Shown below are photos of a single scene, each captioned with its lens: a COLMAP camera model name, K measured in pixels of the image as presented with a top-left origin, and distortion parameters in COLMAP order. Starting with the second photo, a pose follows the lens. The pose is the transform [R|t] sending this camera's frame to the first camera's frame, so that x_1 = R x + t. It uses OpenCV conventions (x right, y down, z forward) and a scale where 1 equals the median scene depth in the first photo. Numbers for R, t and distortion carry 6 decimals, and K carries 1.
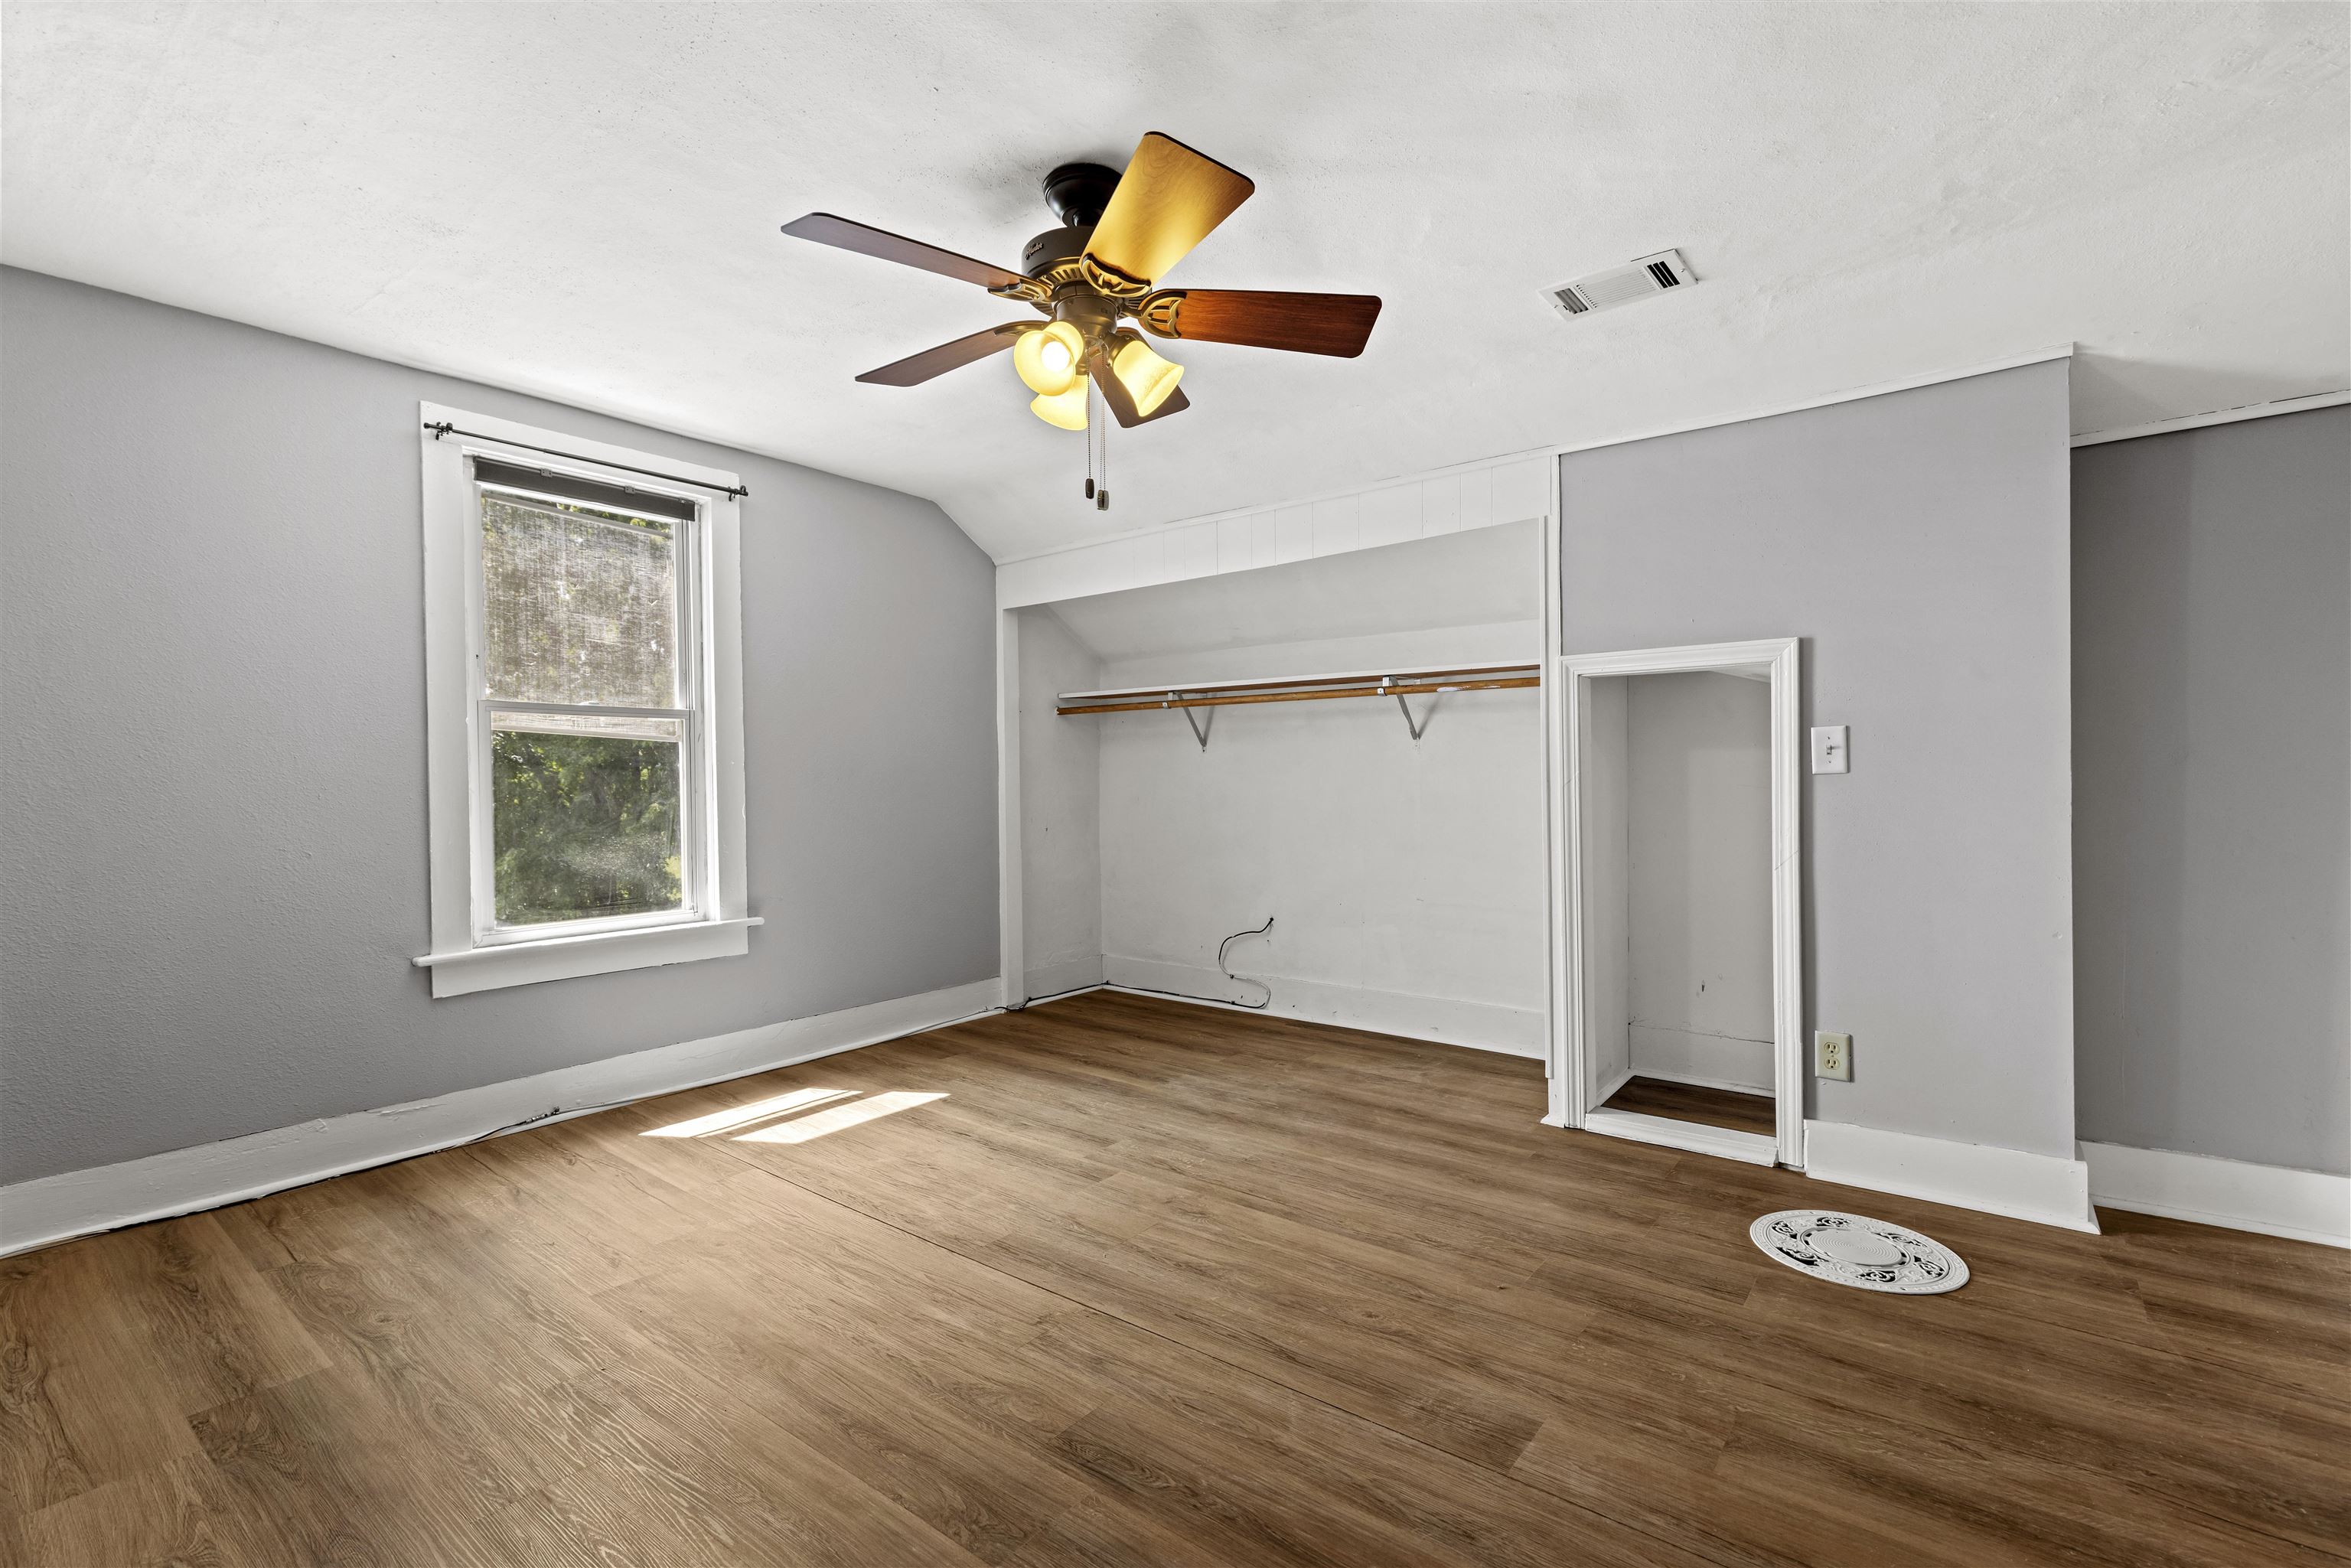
lens RADIAL K [[1061.0, 0, 1167.2], [0, 1061.0, 791.8], [0, 0, 1]] dist [0.013566, -0.000773]
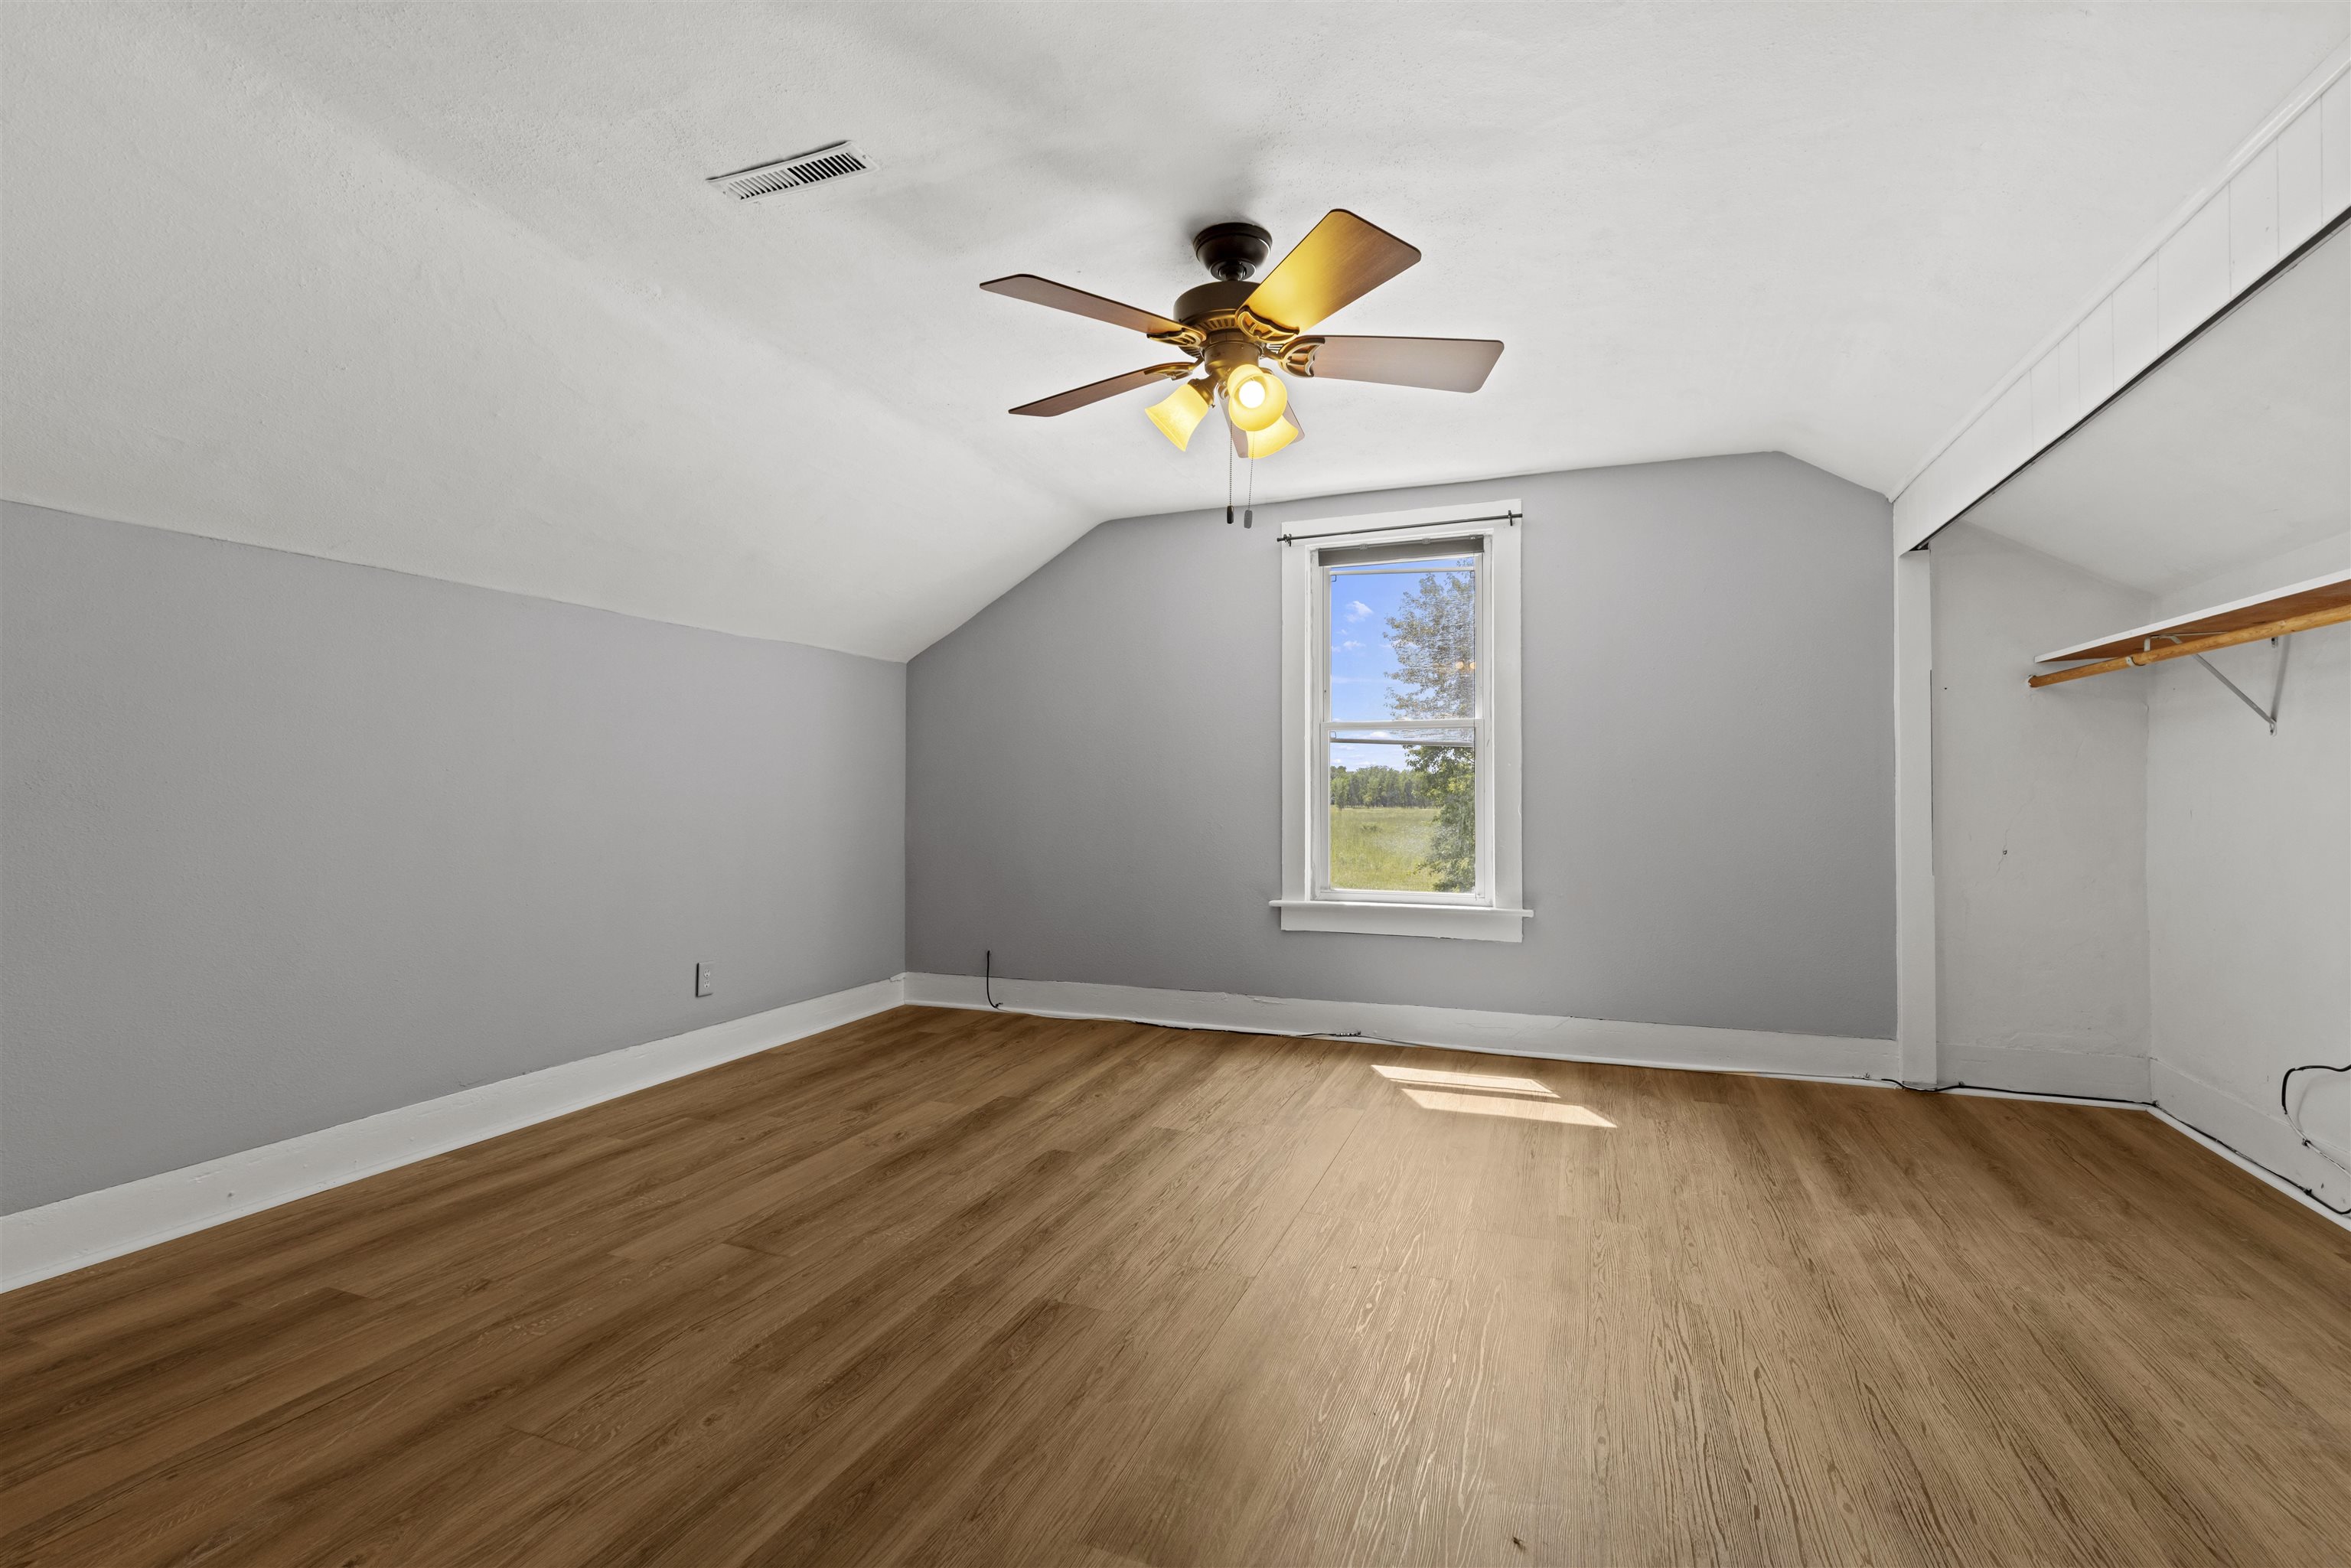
lens RADIAL K [[1061.0, 0, 1171.0], [0, 1061.0, 774.5], [0, 0, 1]] dist [0.013566, -0.000773]
pose [[0.290264, -0.002793, -0.956943, 0.565018], [-0.012109, 0.999905, -0.006591, -0.006265], [0.956870, 0.013501, 0.290203, 0.372235]]
